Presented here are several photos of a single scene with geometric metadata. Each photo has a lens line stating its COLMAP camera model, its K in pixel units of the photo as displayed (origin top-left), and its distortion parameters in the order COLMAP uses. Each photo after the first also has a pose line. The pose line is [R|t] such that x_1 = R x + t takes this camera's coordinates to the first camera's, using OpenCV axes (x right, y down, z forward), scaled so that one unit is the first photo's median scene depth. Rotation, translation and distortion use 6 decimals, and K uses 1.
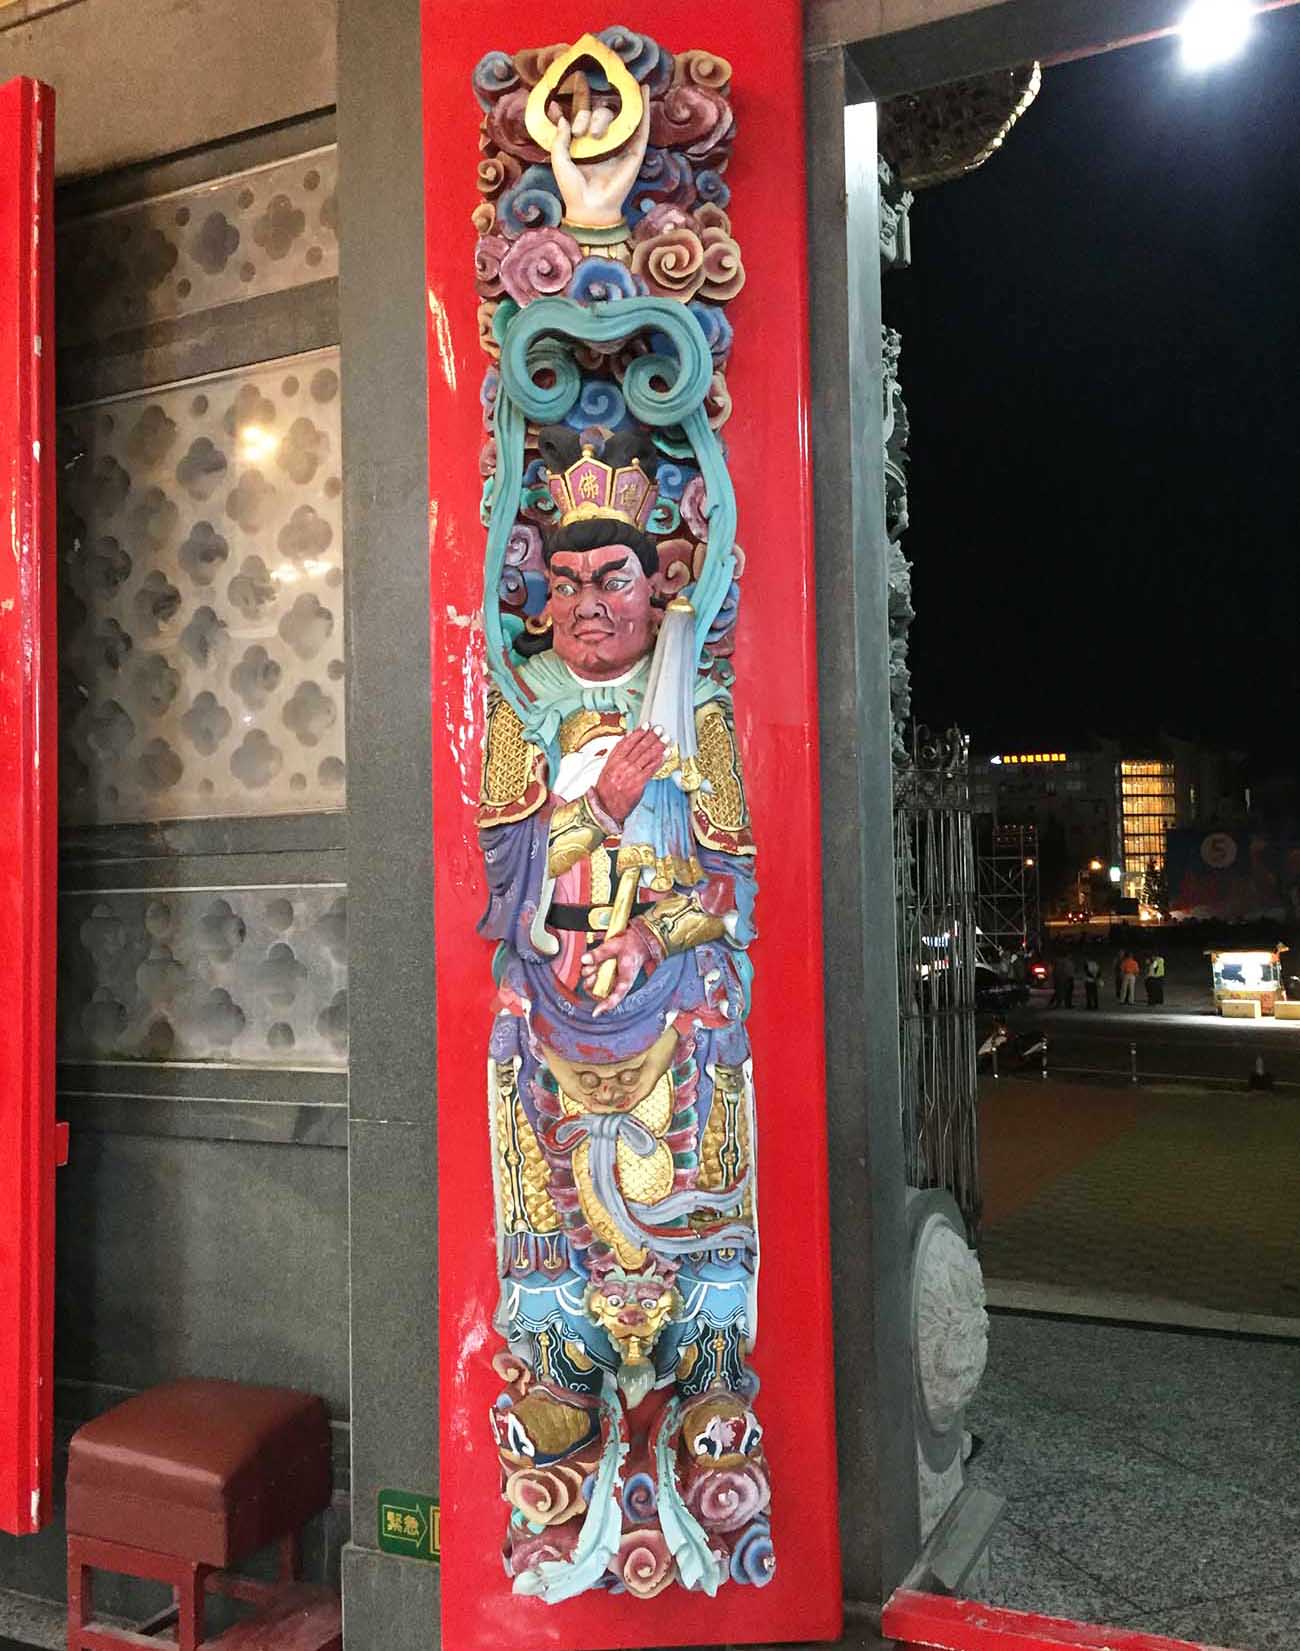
lens RADIAL K [[1501.6, 0, 656.2], [0, 1501.6, 821.8], [0, 0, 1]] dist [0.012780, 0.000000]
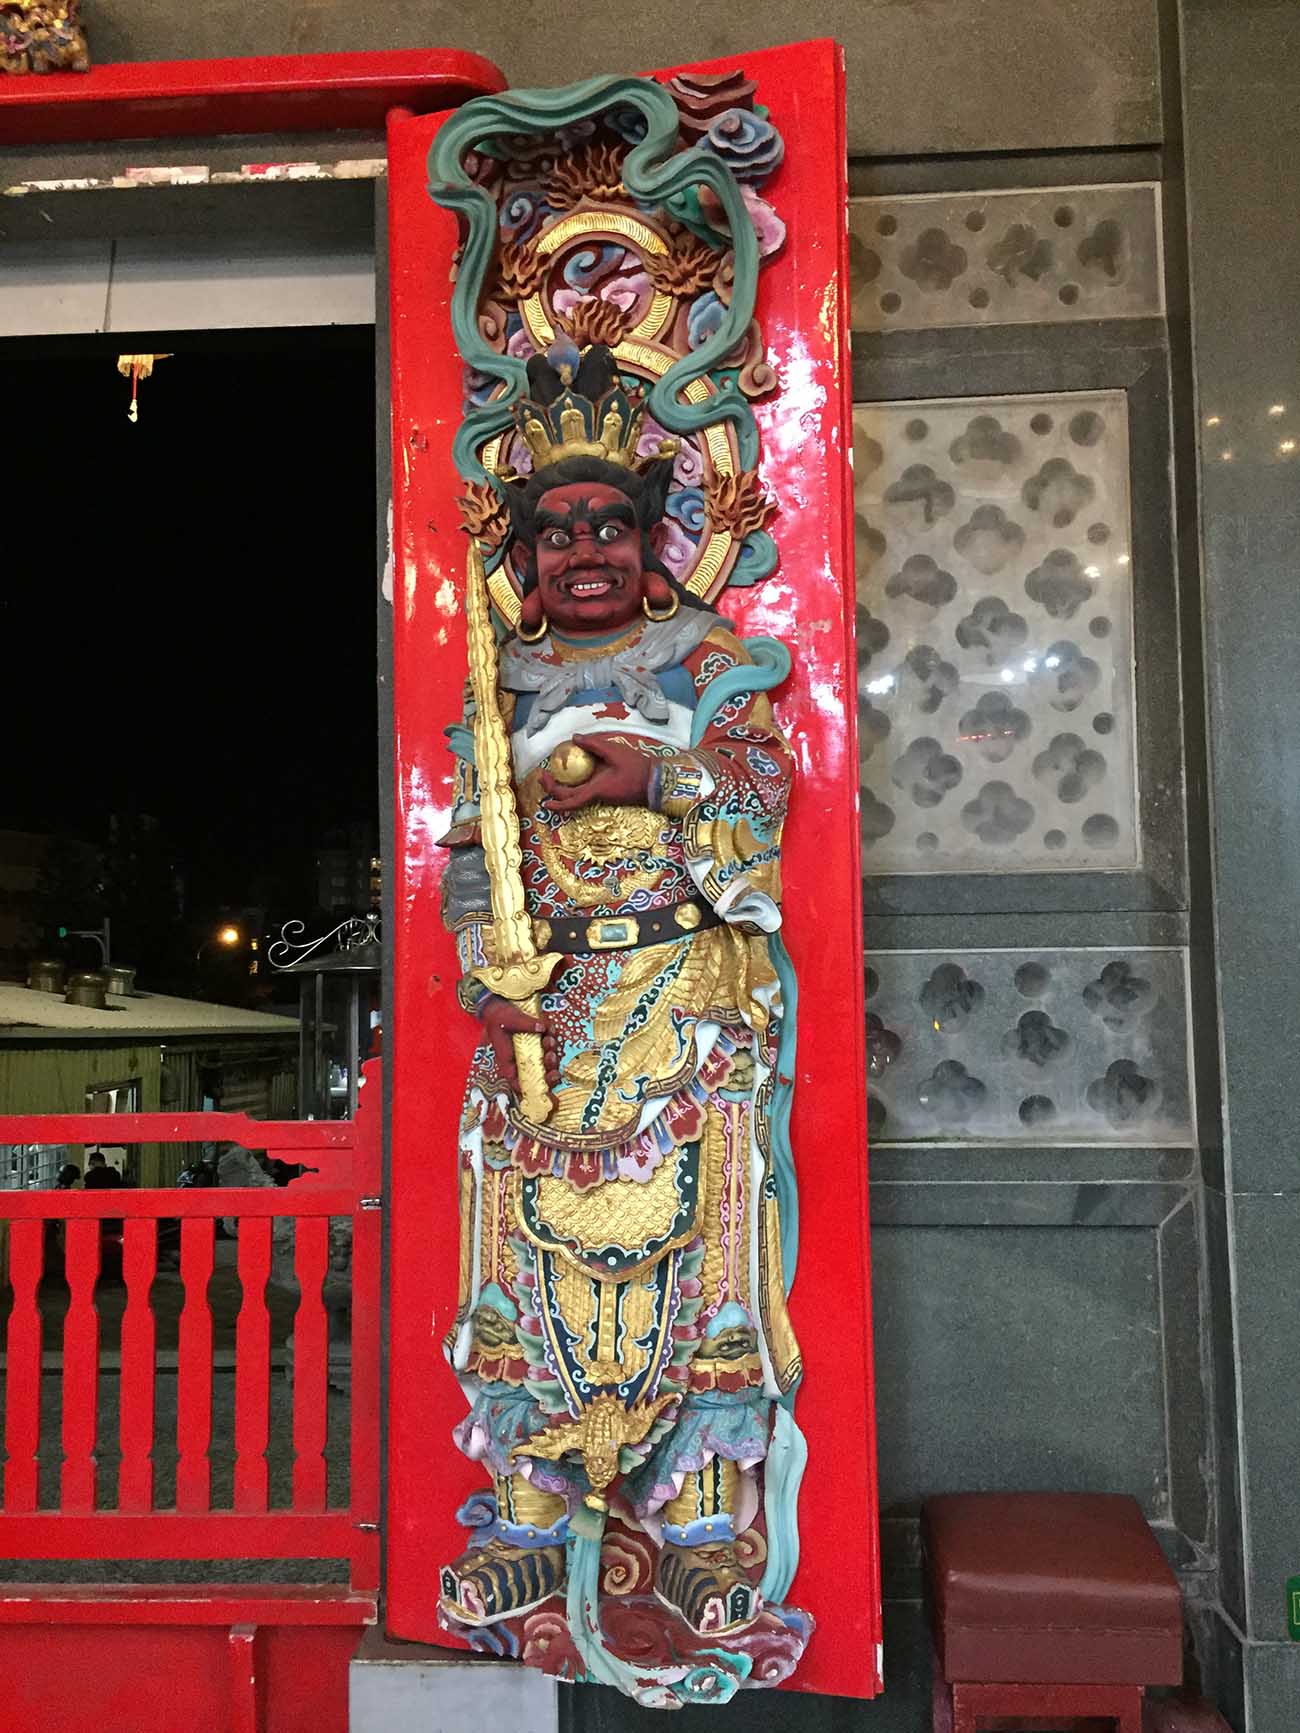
lens RADIAL K [[1492.1, 0, 652.1], [0, 1492.1, 855.7], [0, 0, 1]] dist [0.045947, -0.048625]
pose [[0.932990, 0.036711, 0.358024, -0.801940], [-0.023457, 0.998872, -0.041295, 0.028311], [-0.359136, 0.030130, 0.932799, 0.210822]]
